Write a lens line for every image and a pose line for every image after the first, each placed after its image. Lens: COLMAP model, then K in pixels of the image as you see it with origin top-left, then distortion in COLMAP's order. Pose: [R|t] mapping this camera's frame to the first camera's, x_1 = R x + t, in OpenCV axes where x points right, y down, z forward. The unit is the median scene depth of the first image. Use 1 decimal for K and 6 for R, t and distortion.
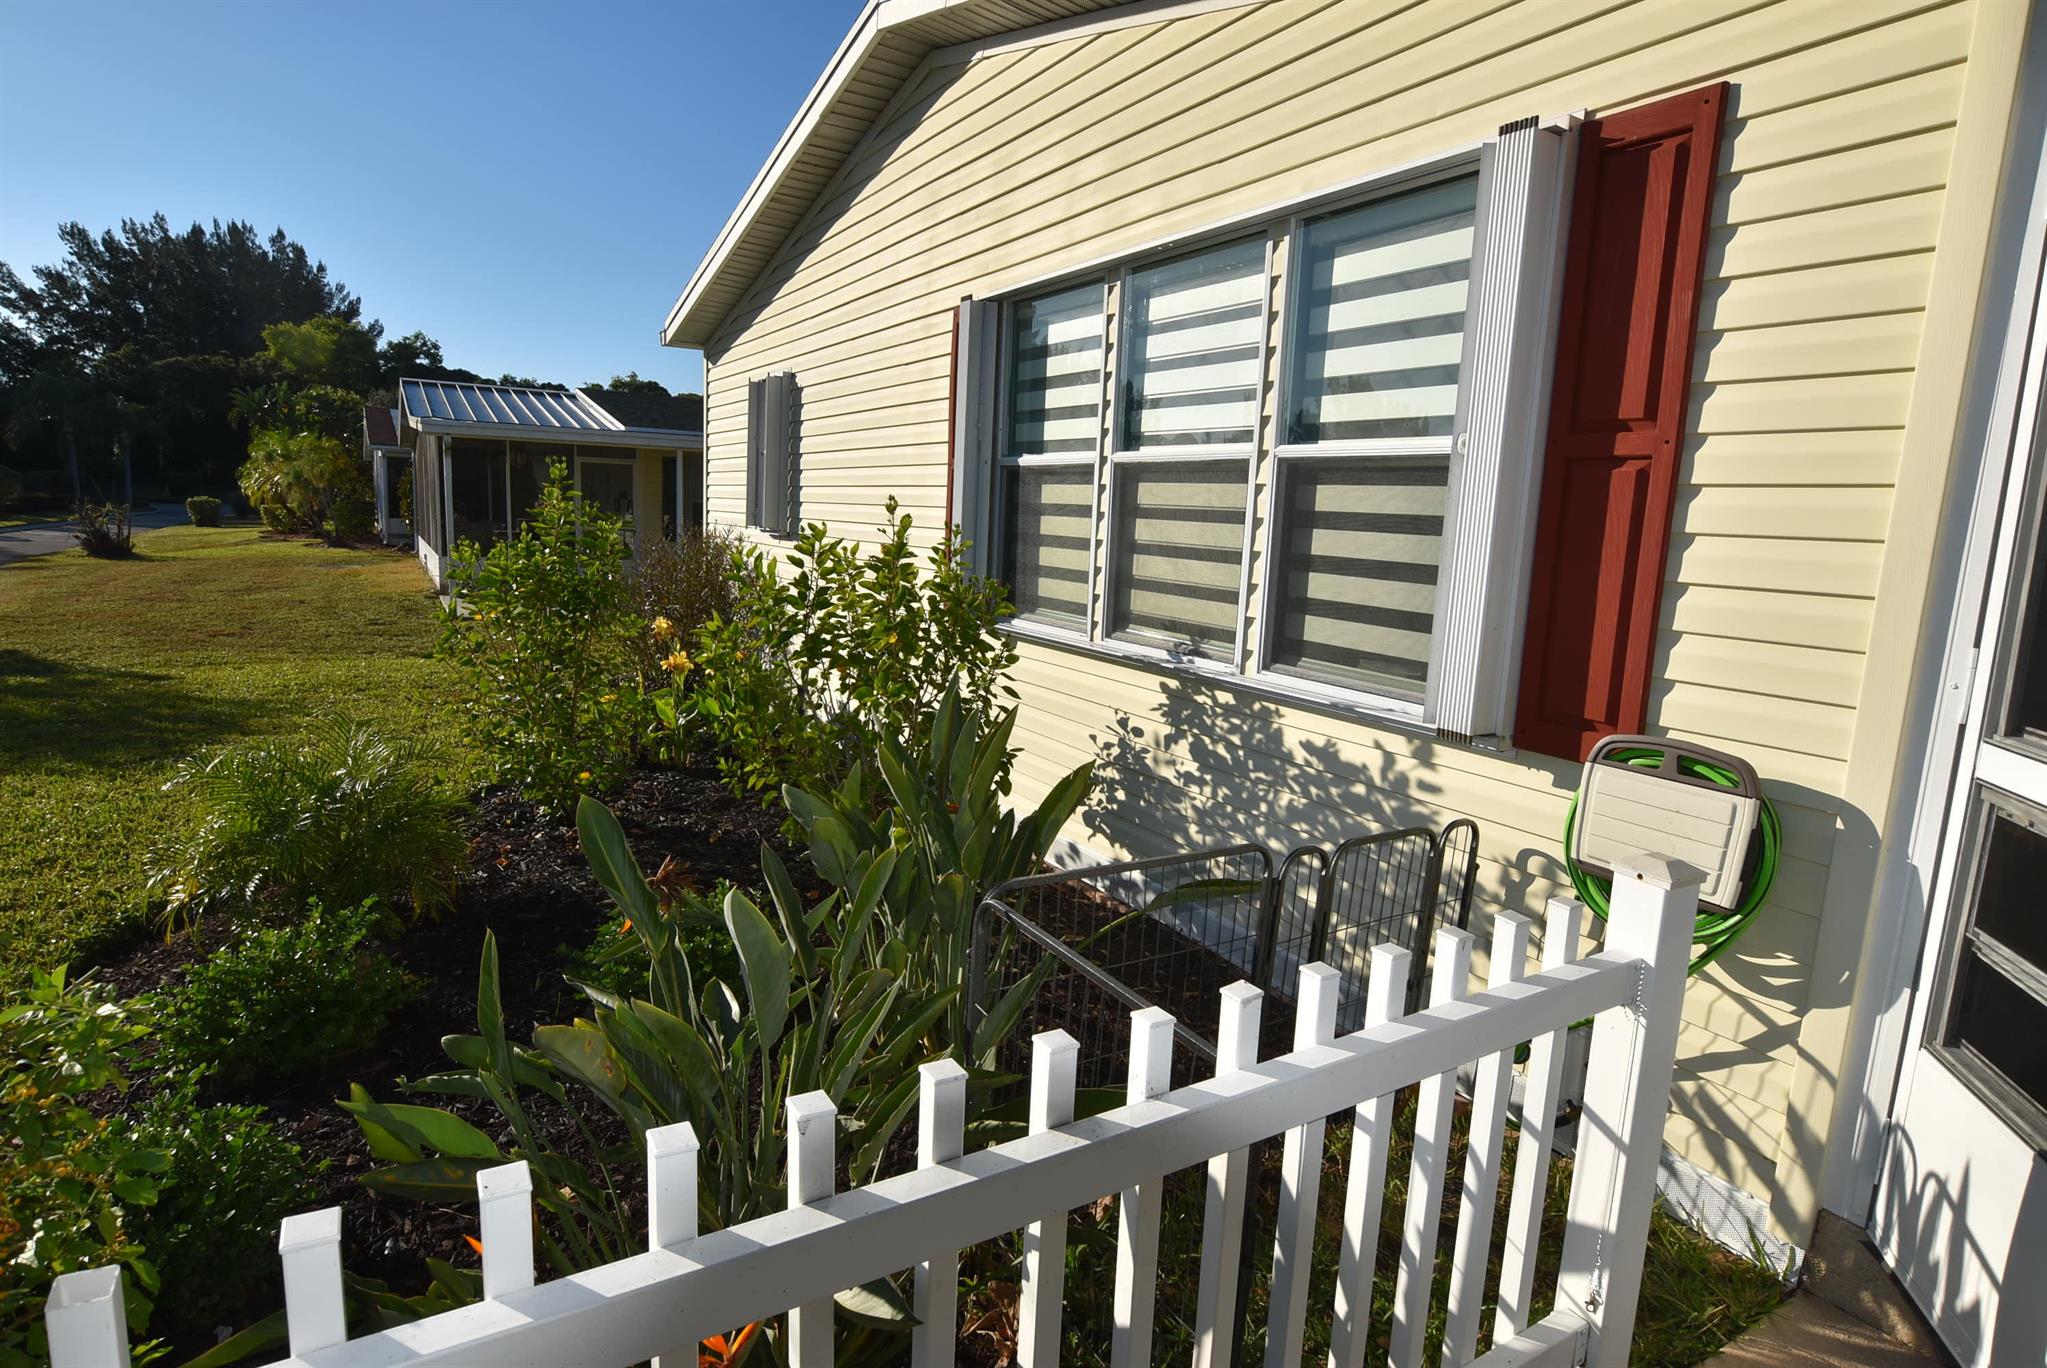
lens RADIAL K [[1064.0, 0, 1025.7], [0, 1064.0, 695.8], [0, 0, 1]] dist [-0.027849, 0.007910]
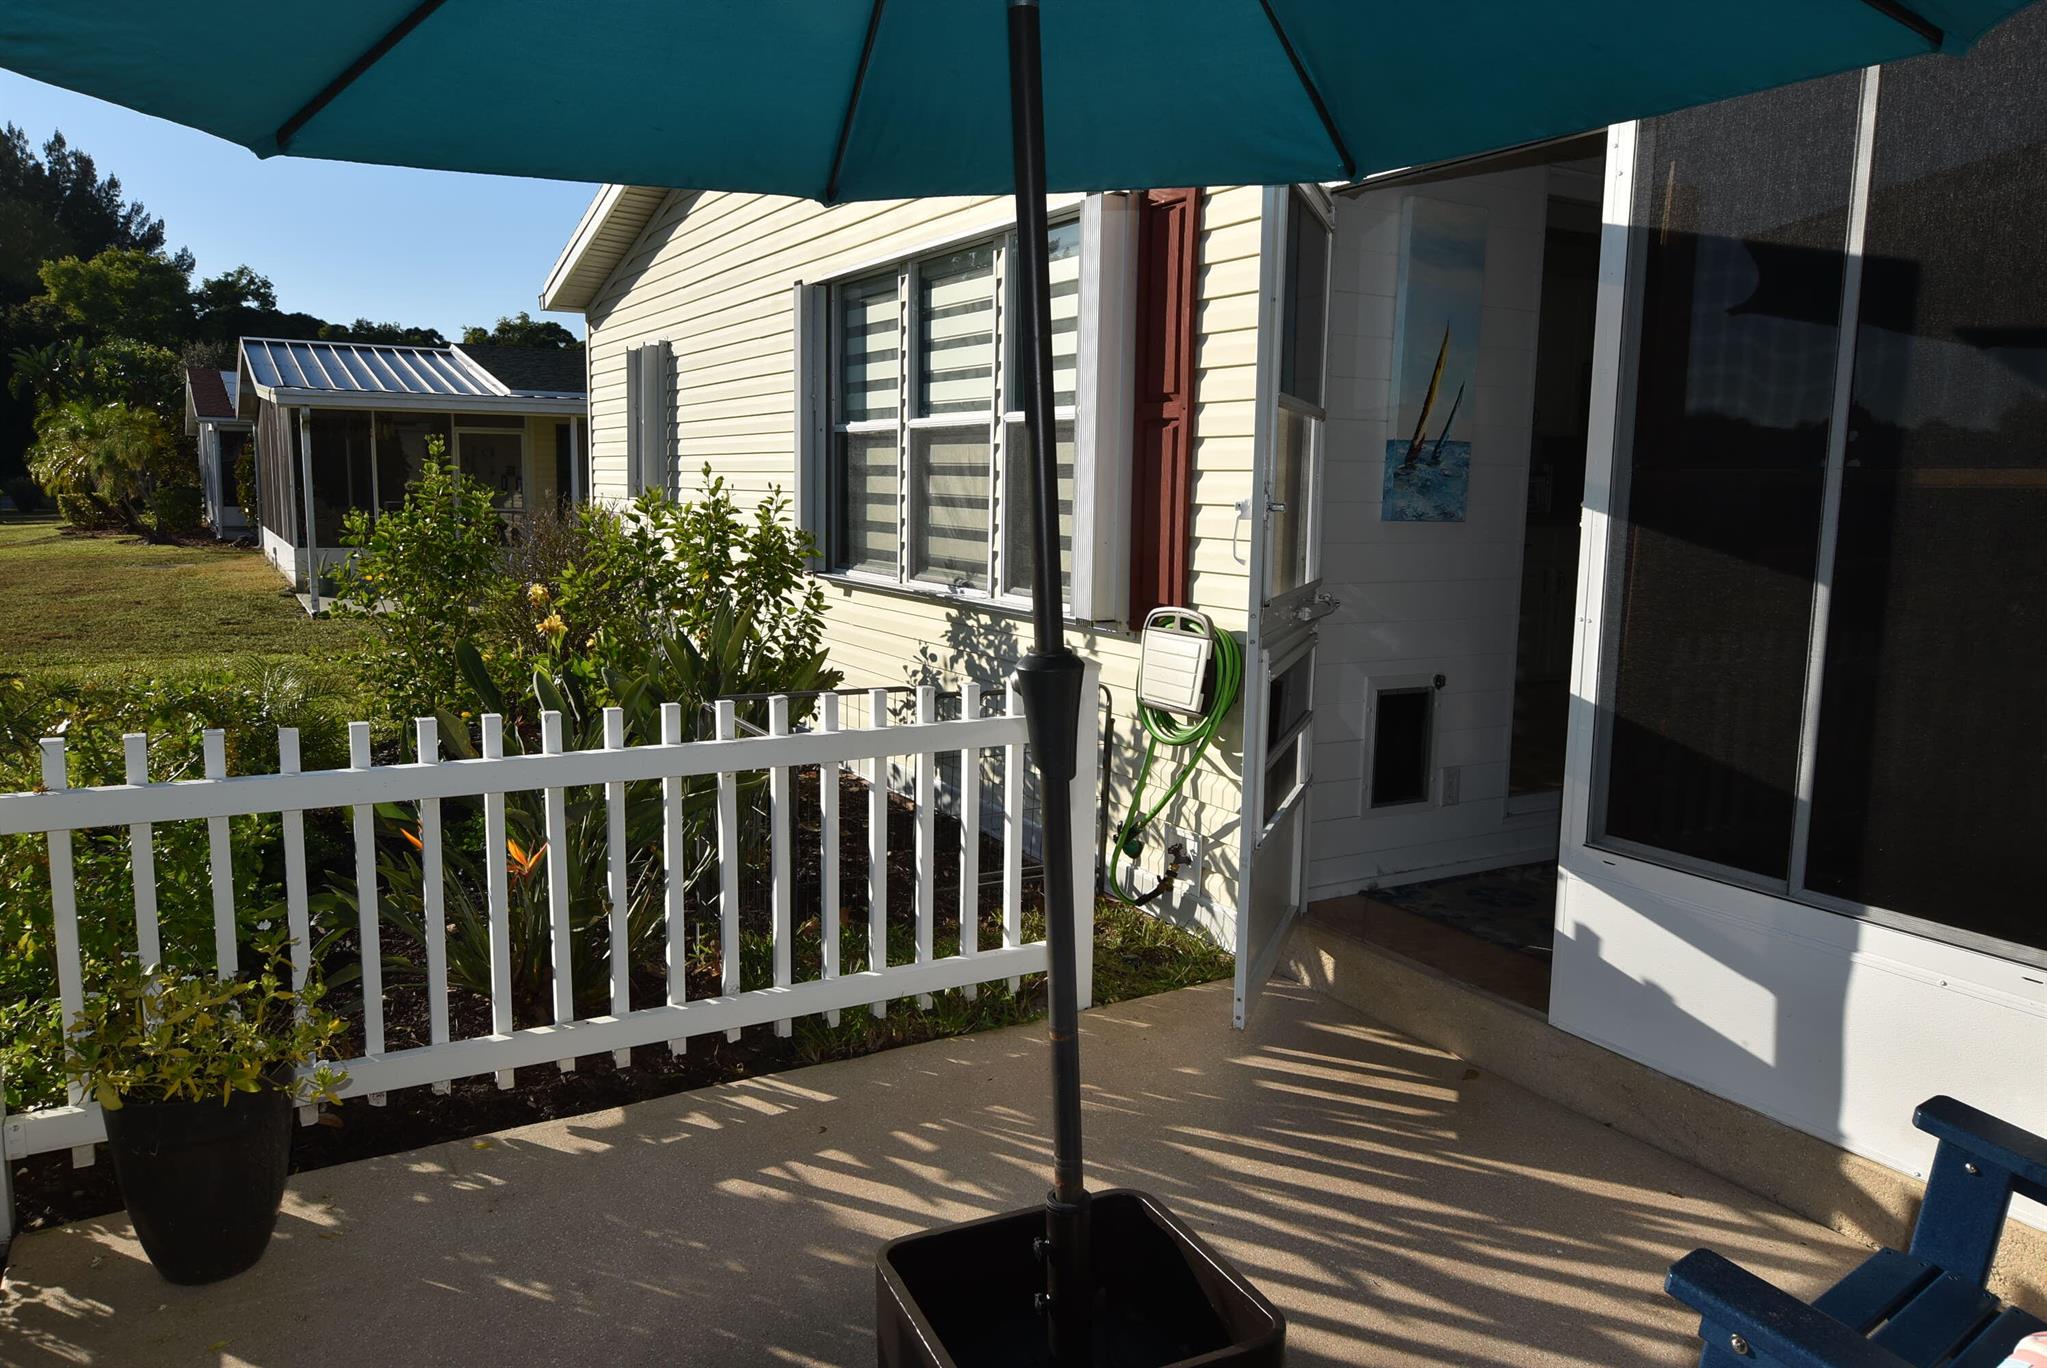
lens RADIAL K [[1445.6, 0, 1028.5], [0, 1445.6, 704.4], [0, 0, 1]] dist [-0.000276, 0.008750]
pose [[0.999374, -0.023595, -0.026349, 0.182926], [0.023102, 0.999555, -0.018860, 0.086135], [0.026782, 0.018240, 0.999475, -0.426852]]
